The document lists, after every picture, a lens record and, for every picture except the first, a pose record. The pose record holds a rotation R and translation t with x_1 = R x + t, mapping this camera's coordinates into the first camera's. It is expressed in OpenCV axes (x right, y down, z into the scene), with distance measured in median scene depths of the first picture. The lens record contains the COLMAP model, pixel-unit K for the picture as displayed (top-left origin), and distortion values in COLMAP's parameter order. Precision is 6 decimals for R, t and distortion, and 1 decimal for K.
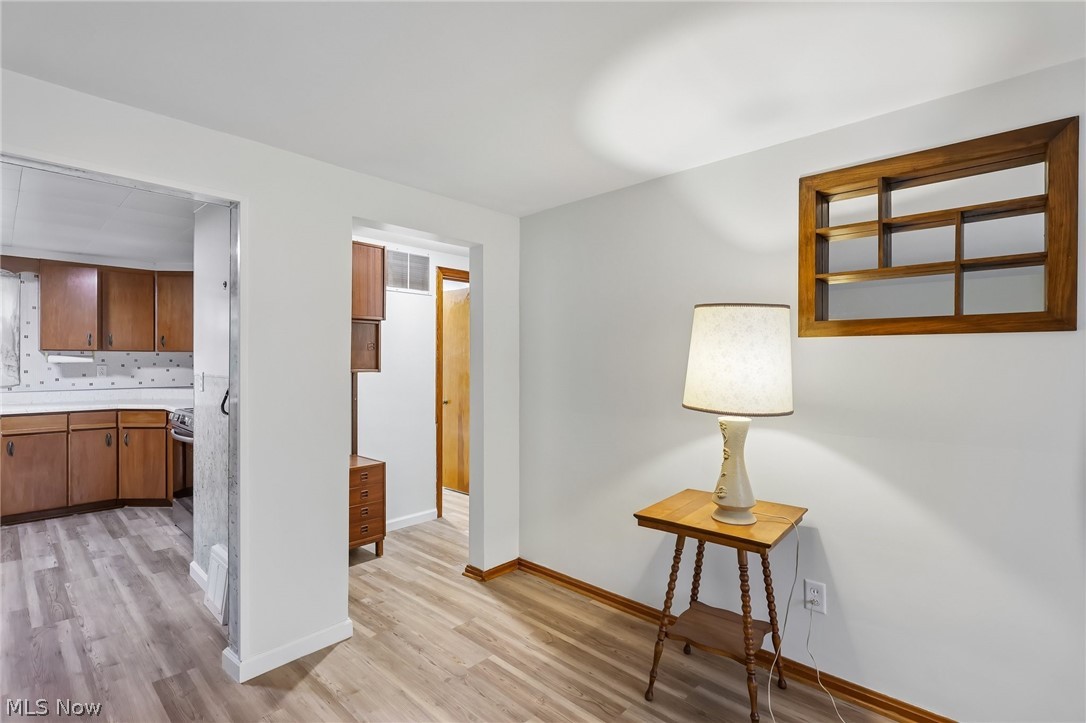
lens RADIAL K [[507.0, 0, 537.1], [0, 507.0, 355.5], [0, 0, 1]] dist [-0.000516, 0.001752]
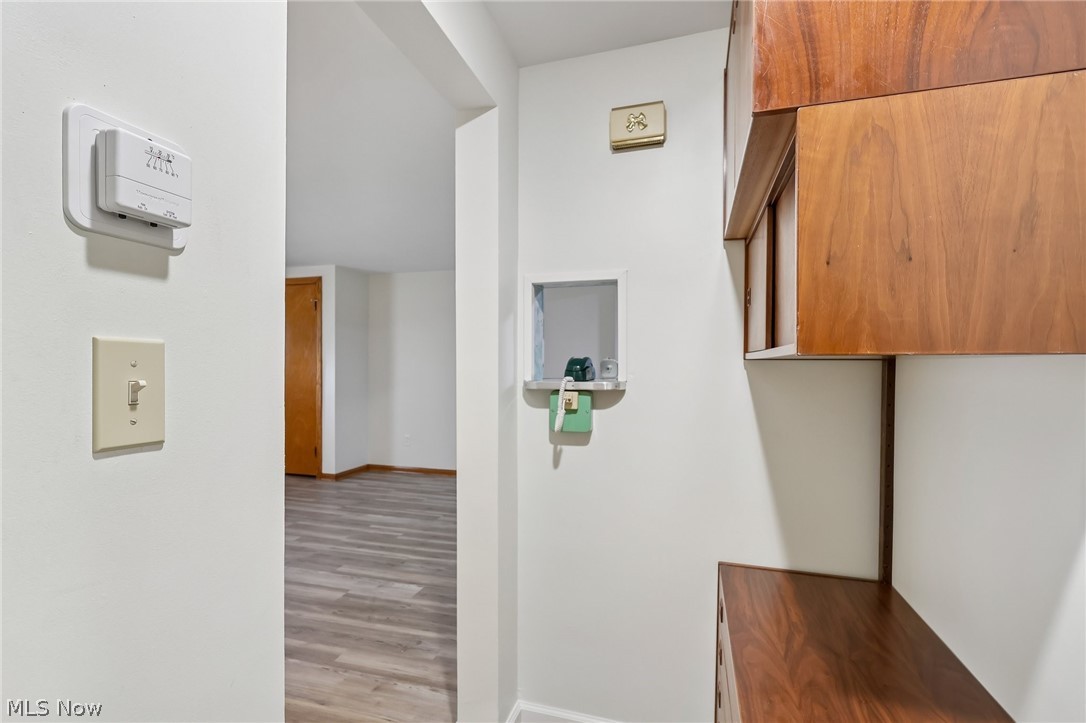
lens RADIAL K [[507.0, 0, 542.1], [0, 507.0, 369.6], [0, 0, 1]] dist [-0.000516, 0.001752]
pose [[-0.896572, 0.003167, -0.442887, -0.126703], [0.004770, 0.999985, -0.002505, 0.040225], [0.442873, -0.004359, -0.896574, 1.149959]]
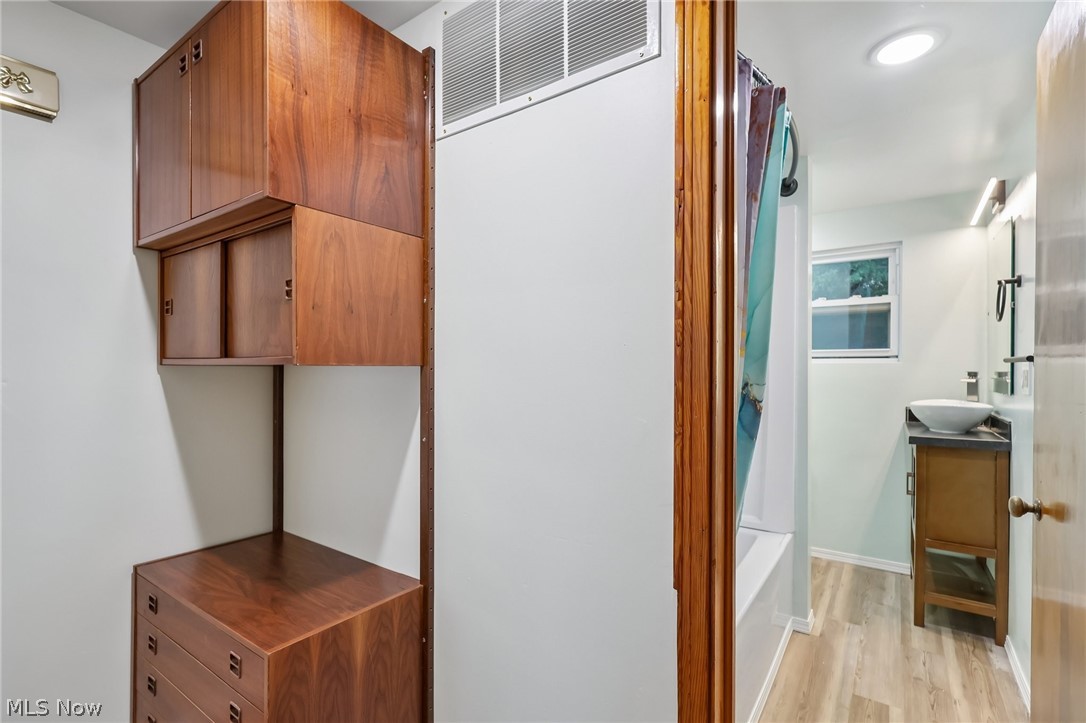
lens RADIAL K [[507.0, 0, 540.6], [0, 507.0, 371.1], [0, 0, 1]] dist [-0.000516, 0.001752]
pose [[0.126583, 0.007711, -0.991926, 0.033890], [0.010598, 0.999902, 0.009125, 0.036266], [0.991899, -0.011668, 0.126489, 1.119498]]
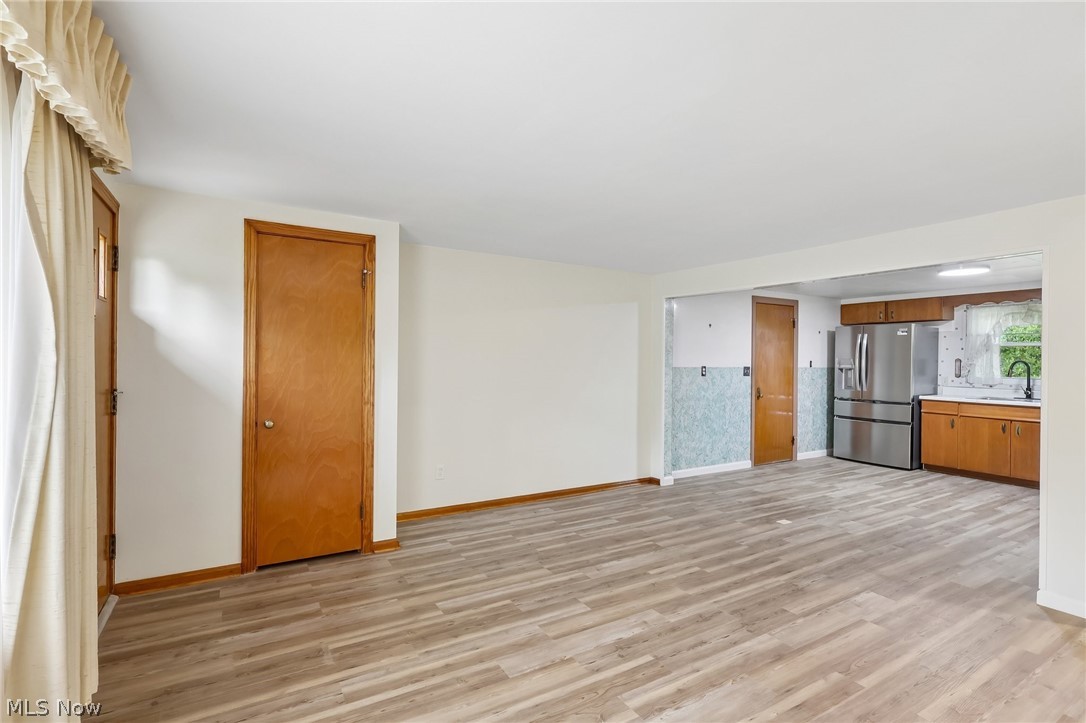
lens RADIAL K [[507.0, 0, 545.2], [0, 507.0, 360.7], [0, 0, 1]] dist [-0.000516, 0.001752]
pose [[-0.273255, -0.001697, -0.961940, 0.654162], [-0.000752, 0.999999, -0.001551, -0.004969], [0.961941, 0.000300, -0.273256, 0.057927]]
